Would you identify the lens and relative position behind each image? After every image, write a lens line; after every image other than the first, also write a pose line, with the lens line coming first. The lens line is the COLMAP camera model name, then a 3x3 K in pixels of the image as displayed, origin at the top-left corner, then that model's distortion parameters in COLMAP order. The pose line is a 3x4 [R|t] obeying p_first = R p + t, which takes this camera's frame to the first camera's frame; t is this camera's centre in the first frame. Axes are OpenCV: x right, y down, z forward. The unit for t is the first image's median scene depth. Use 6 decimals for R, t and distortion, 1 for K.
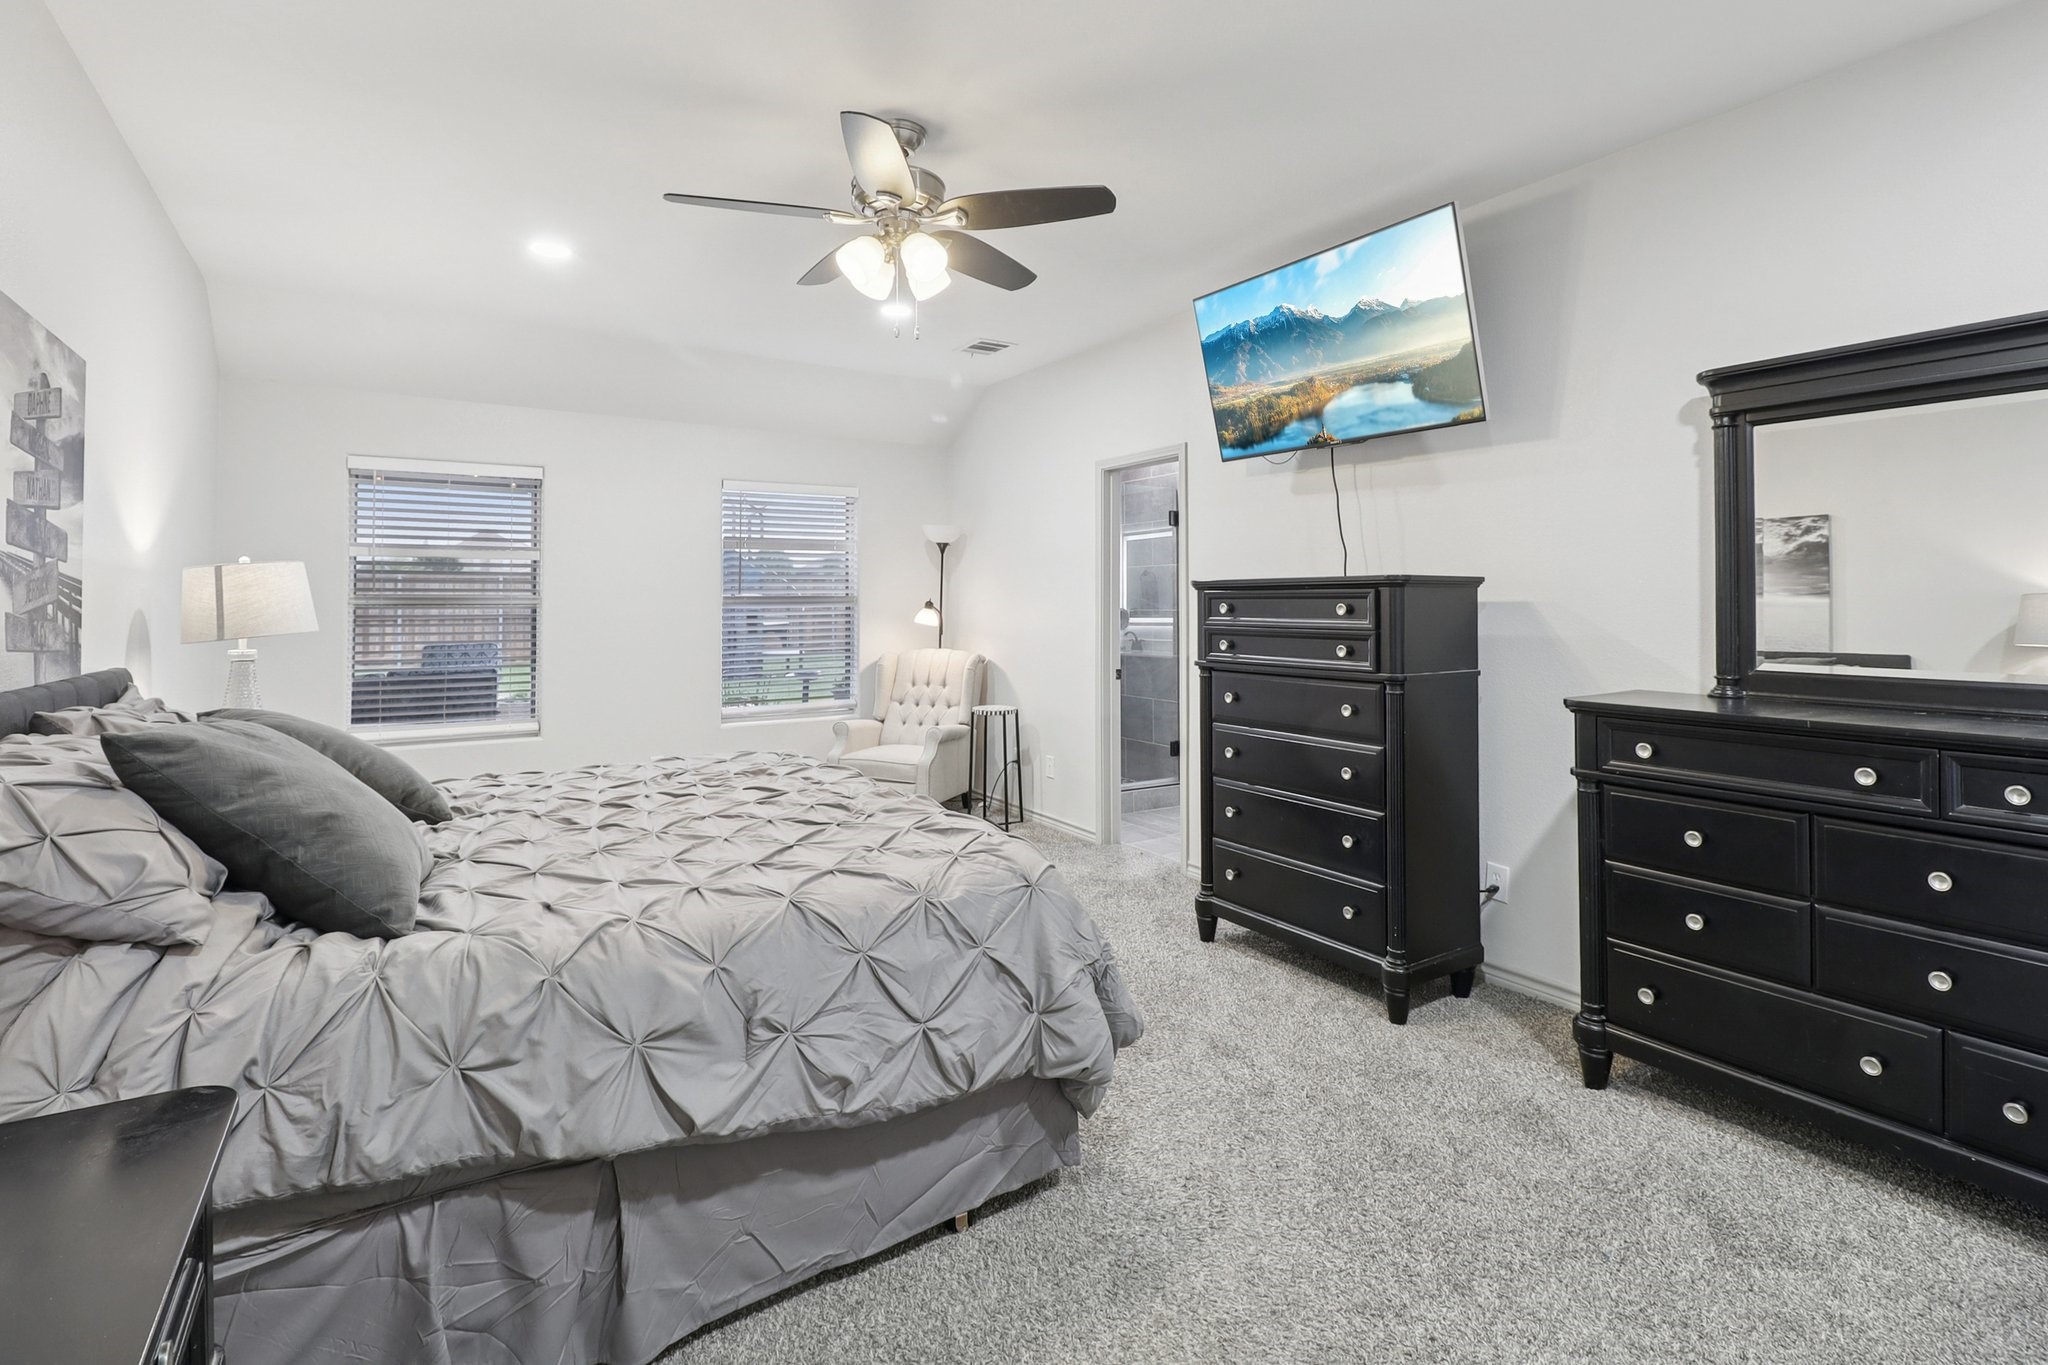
lens RADIAL K [[963.4, 0, 1023.1], [0, 963.4, 631.3], [0, 0, 1]] dist [-0.000247, -0.000877]
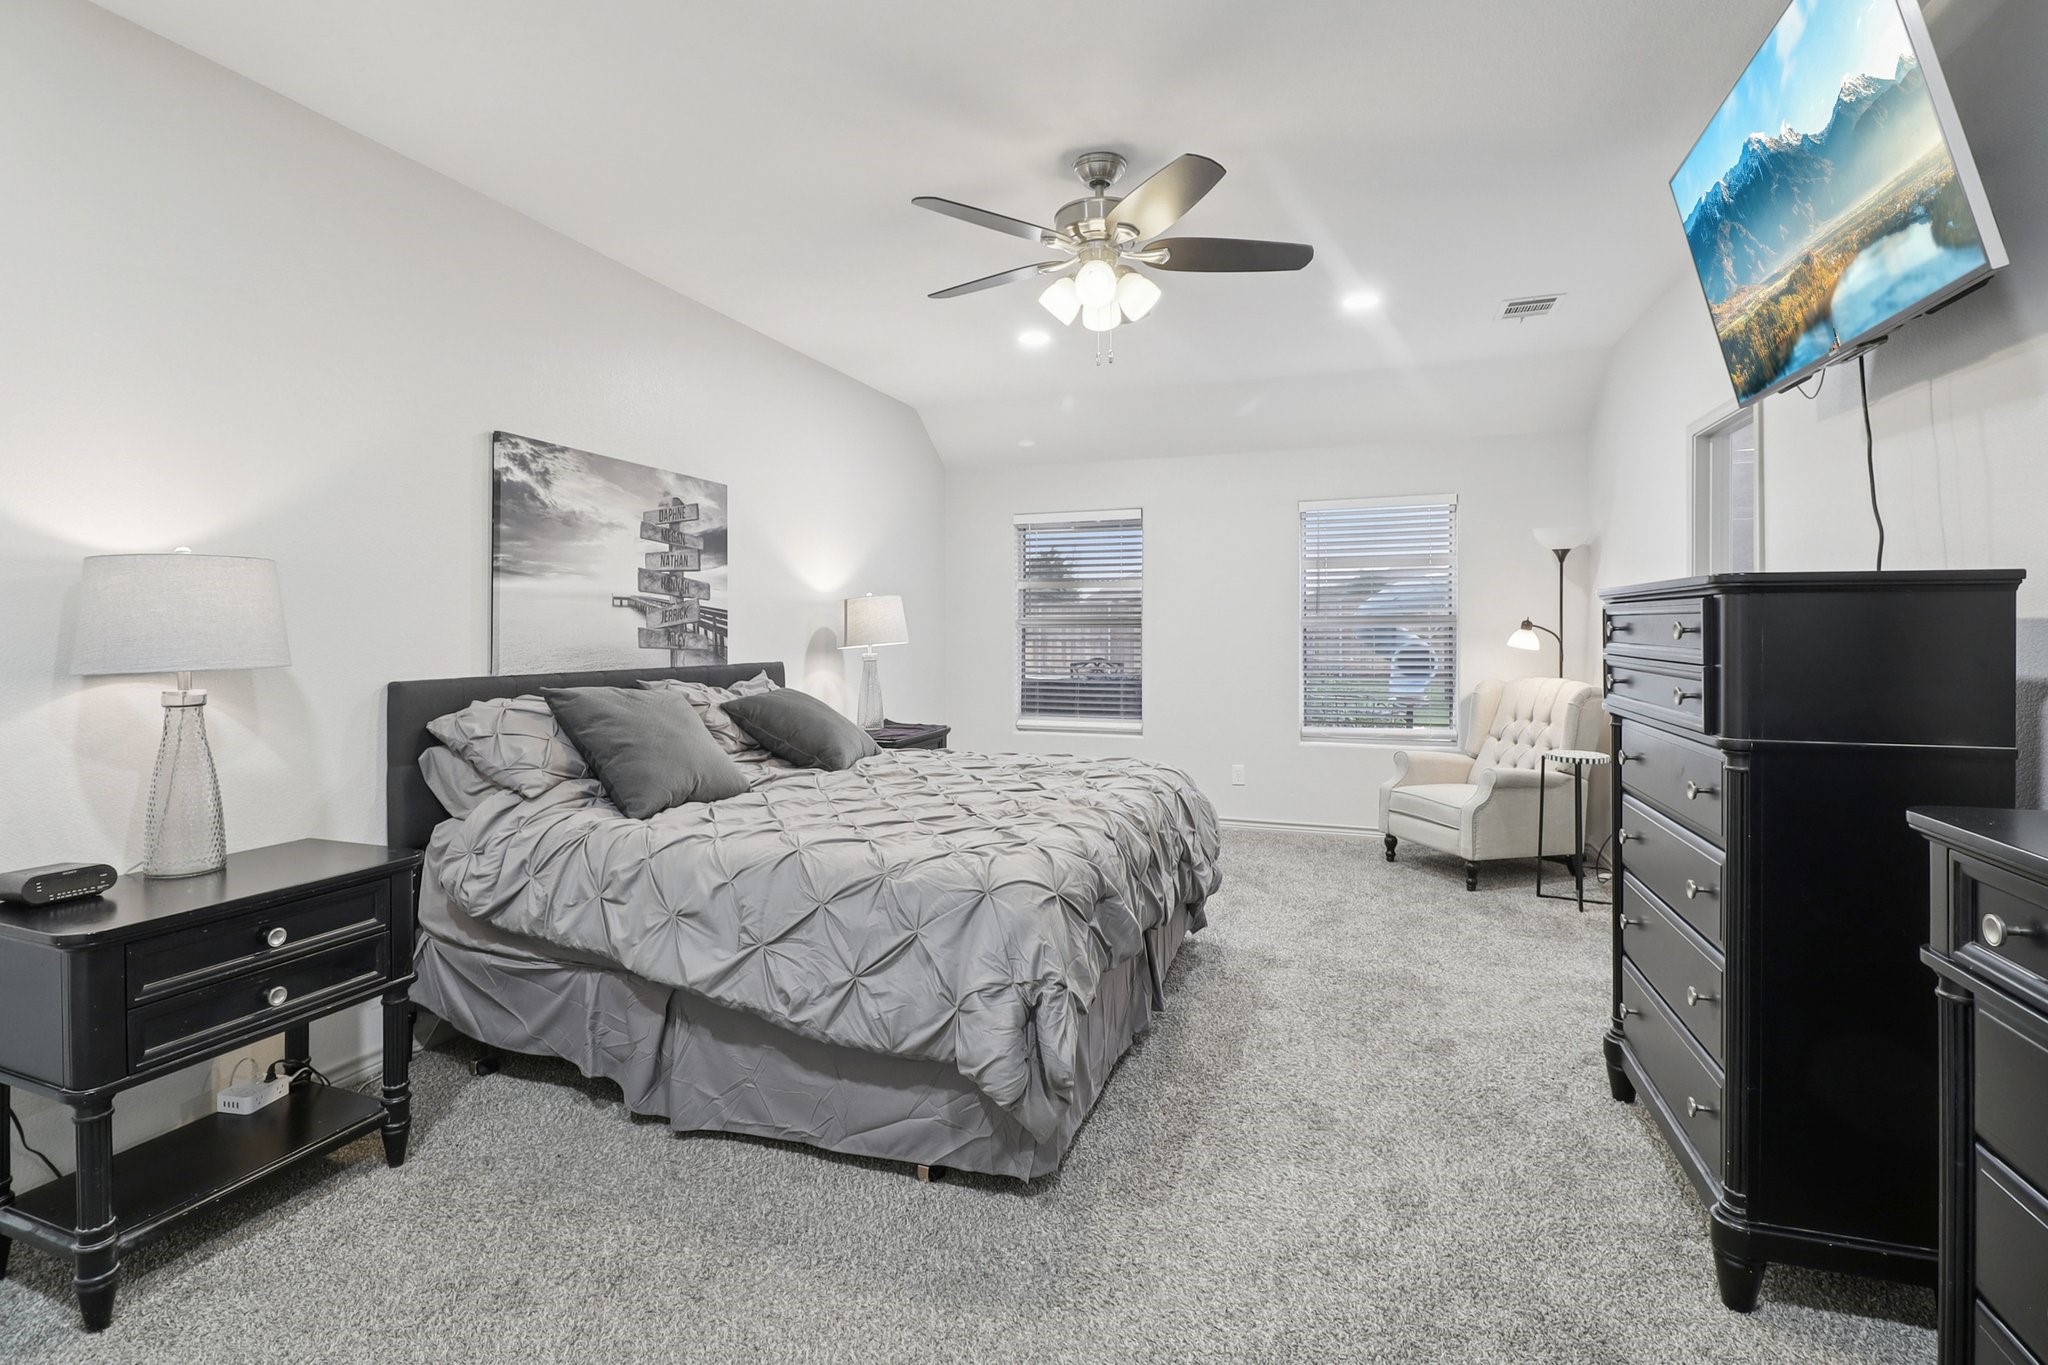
lens RADIAL K [[964.5, 0, 1024.7], [0, 964.5, 669.9], [0, 0, 1]] dist [-0.000186, -0.000366]
pose [[0.612694, 0.036545, -0.789475, 0.750452], [-0.022413, 0.999332, 0.028865, -0.006623], [0.790002, 0.000008, 0.613104, 0.346328]]
